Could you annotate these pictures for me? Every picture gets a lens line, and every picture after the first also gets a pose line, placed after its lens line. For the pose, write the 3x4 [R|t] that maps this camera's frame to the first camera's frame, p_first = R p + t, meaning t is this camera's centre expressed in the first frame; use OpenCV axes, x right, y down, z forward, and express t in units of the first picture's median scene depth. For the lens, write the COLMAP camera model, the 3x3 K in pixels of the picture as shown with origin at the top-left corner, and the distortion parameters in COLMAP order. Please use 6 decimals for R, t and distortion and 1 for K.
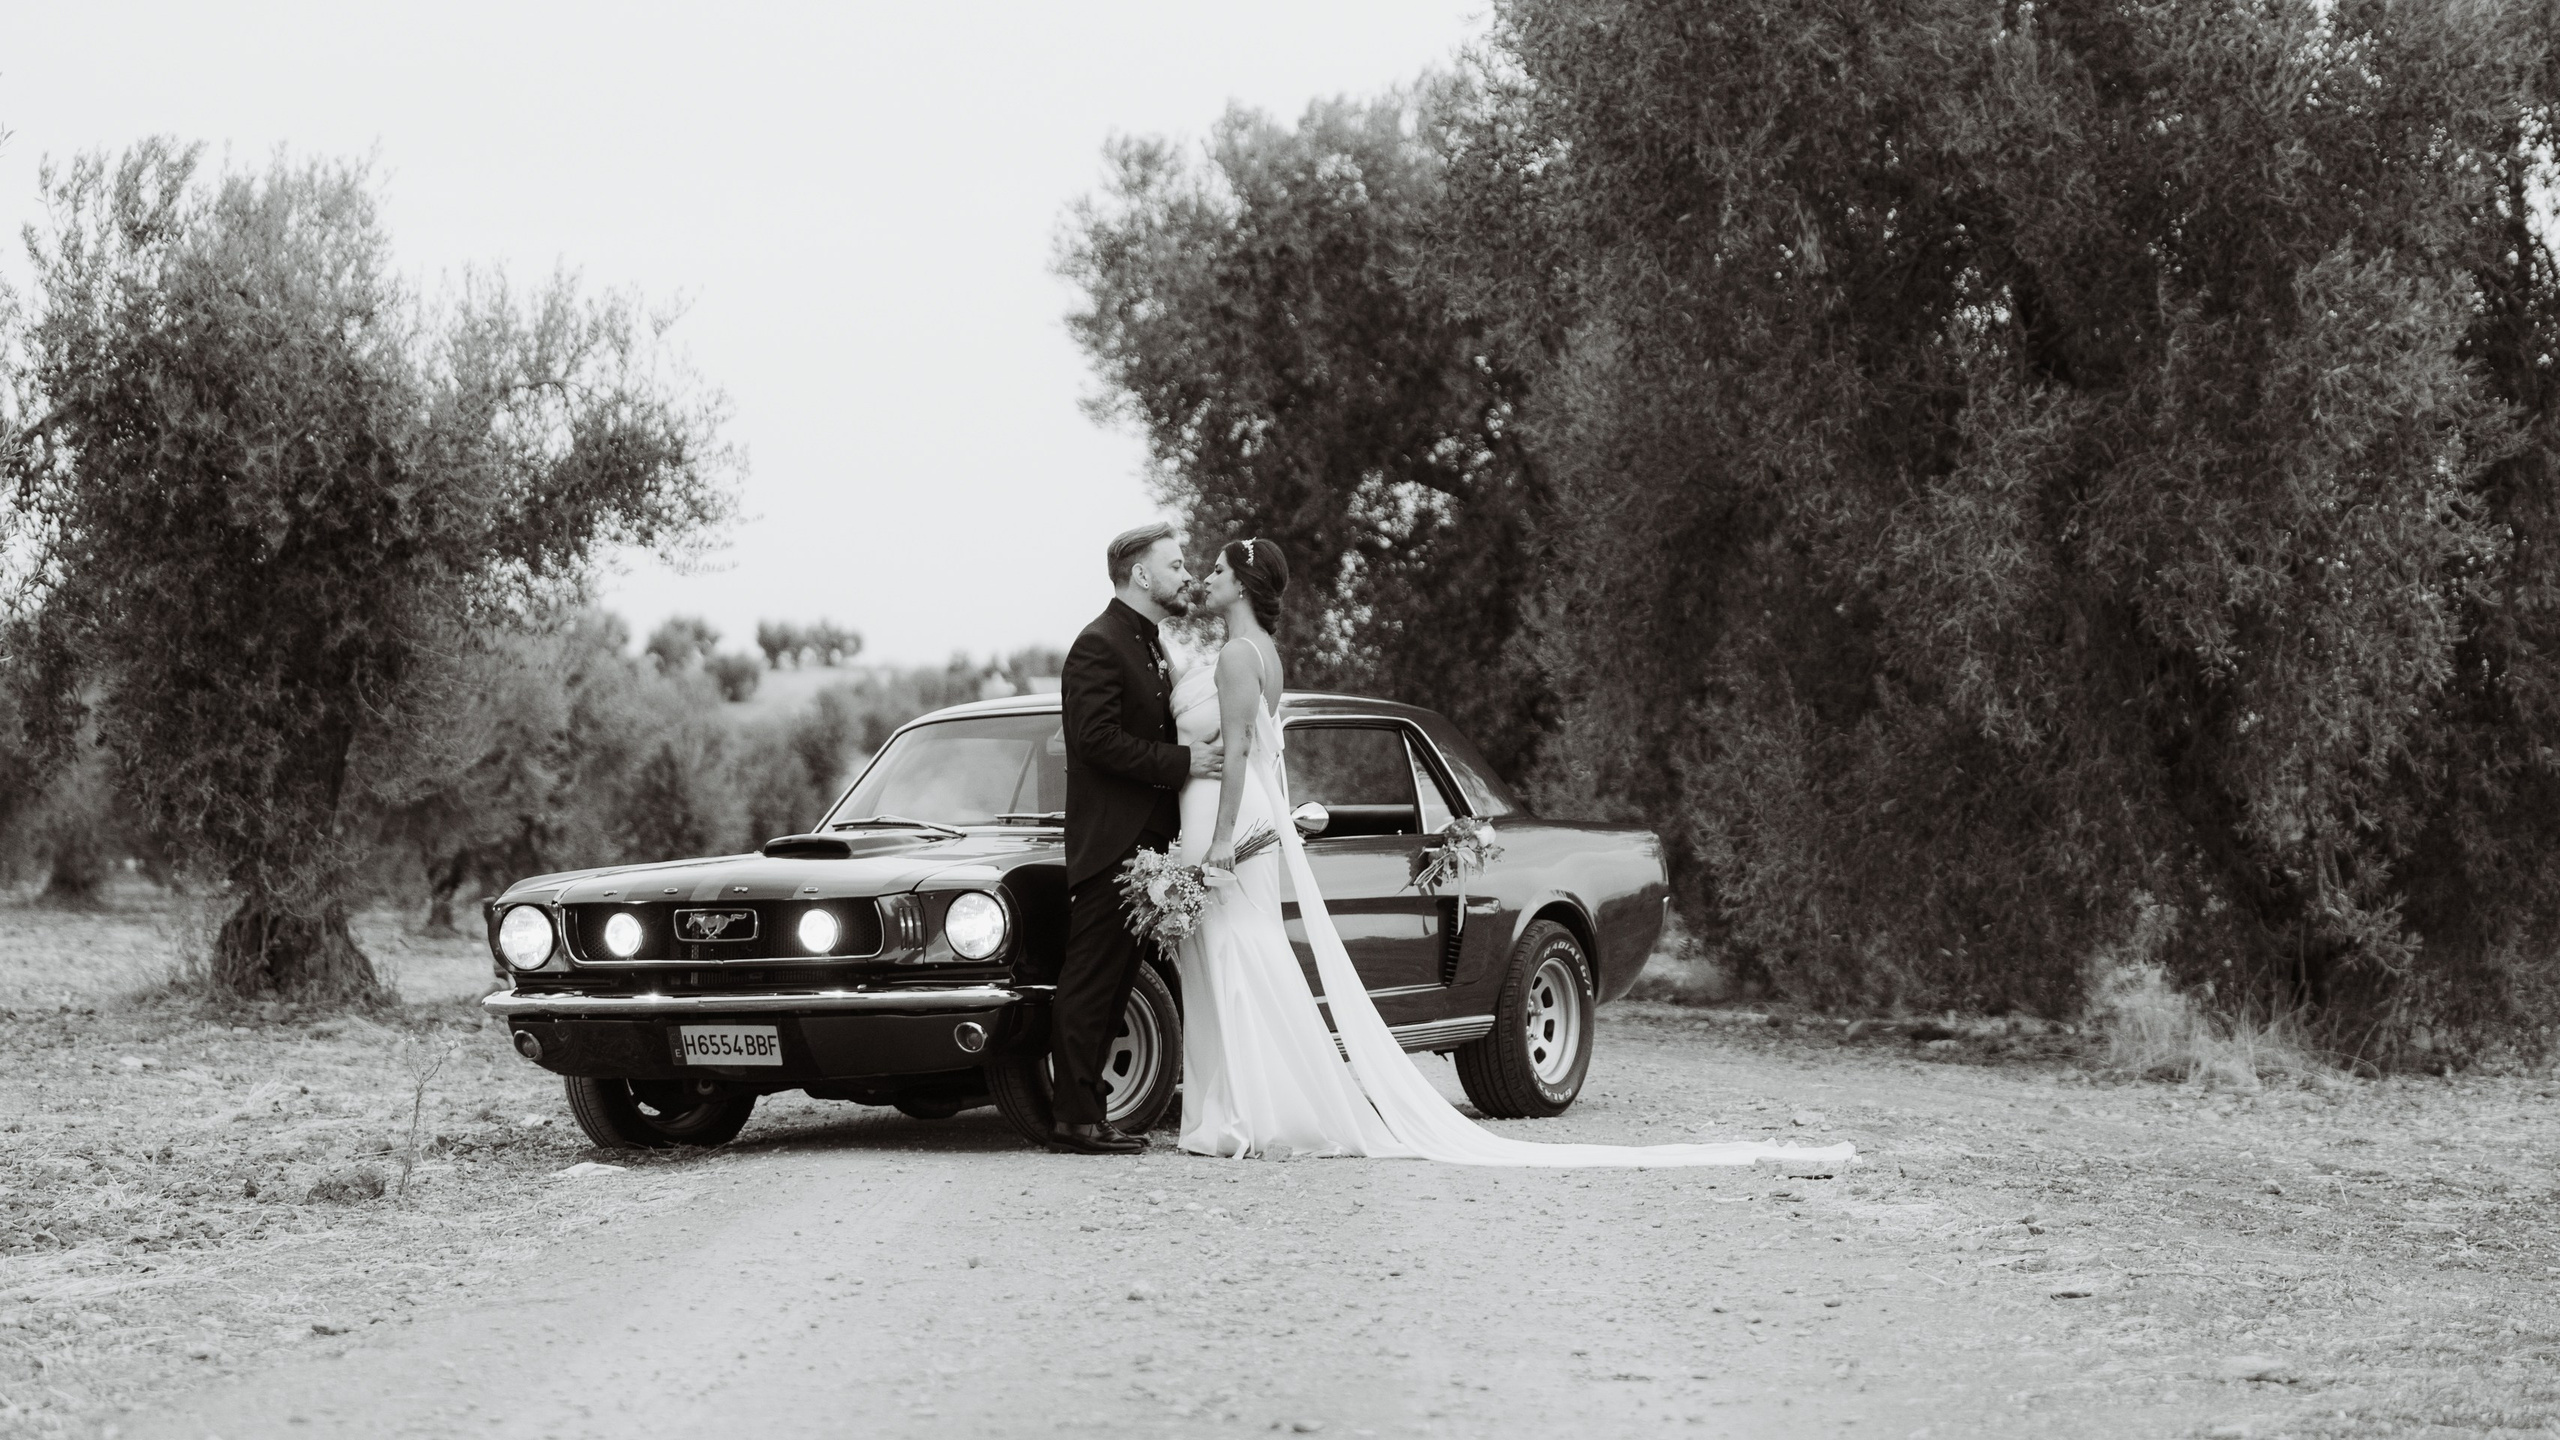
lens RADIAL K [[6594.1, 0, 1280.0], [0, 6594.1, 720.0], [0, 0, 1]] dist [0.067443, -0.311603]
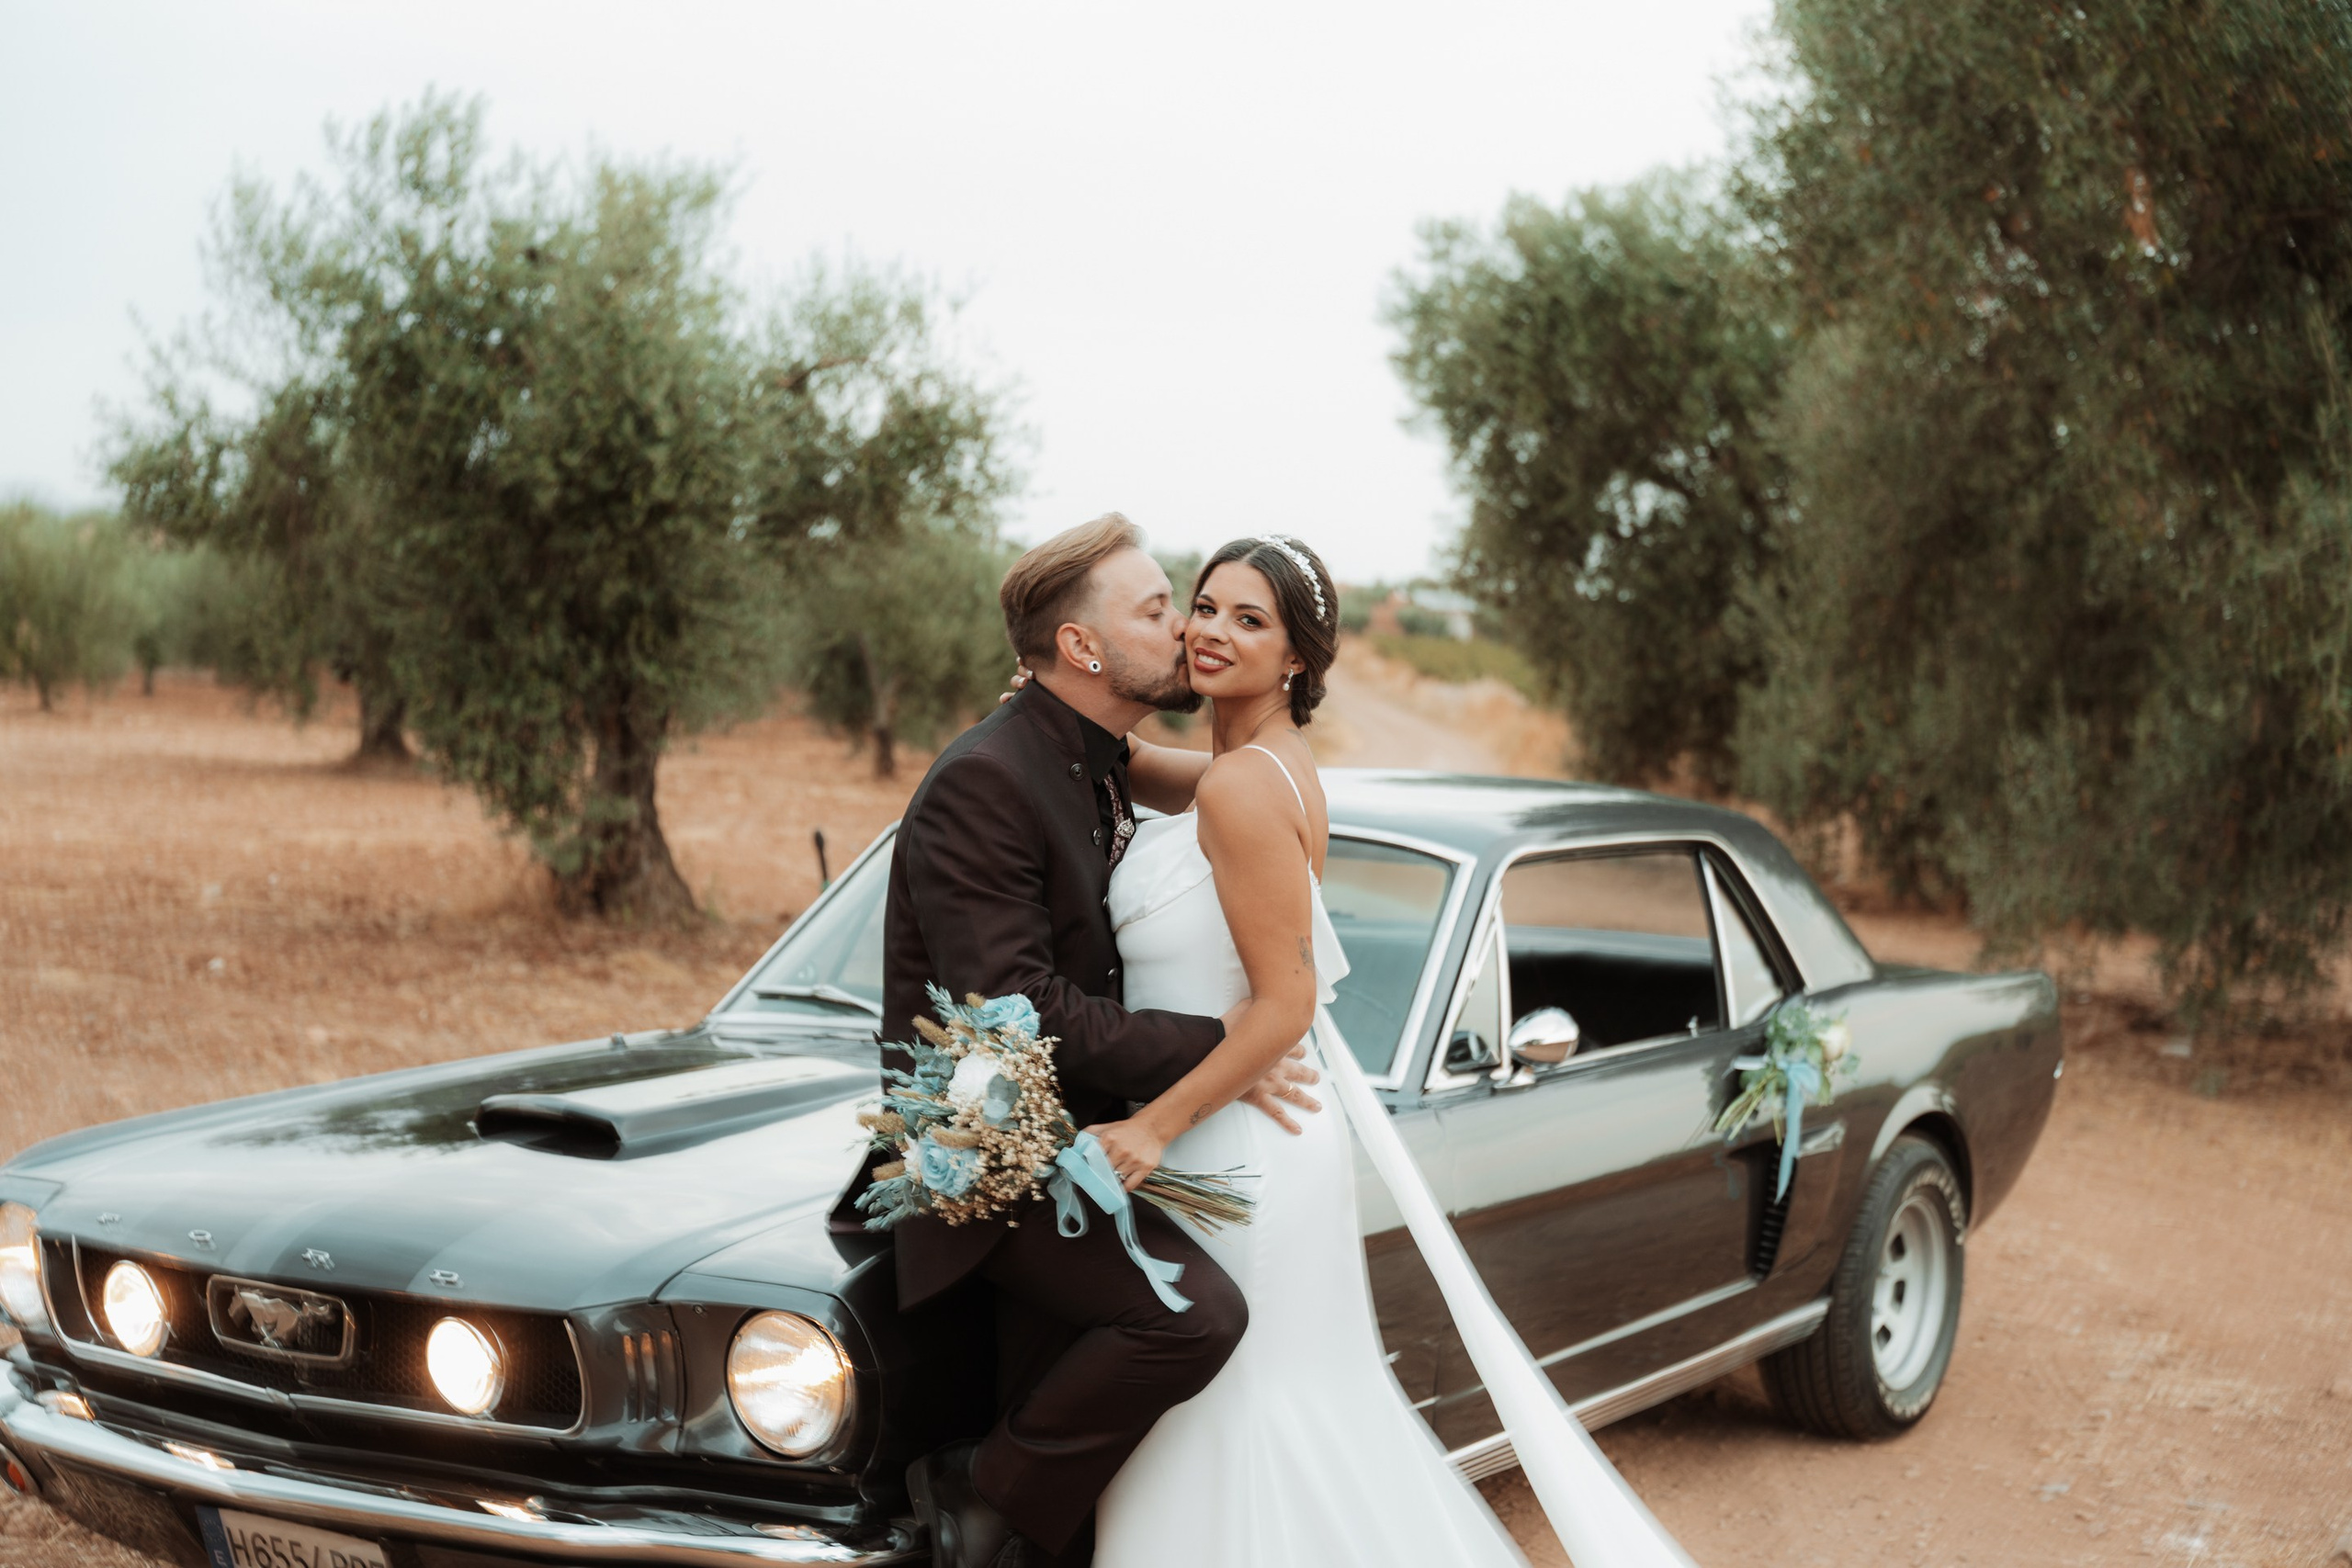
lens RADIAL K [[3347.7, 0, 1173.0], [0, 3347.7, 836.5], [0, 0, 1]] dist [0.017635, -0.109104]
pose [[0.993146, 0.042358, -0.108937, 0.002363], [-0.034842, 0.996939, 0.069996, -0.014717], [0.111568, -0.065720, 0.991581, 0.491098]]
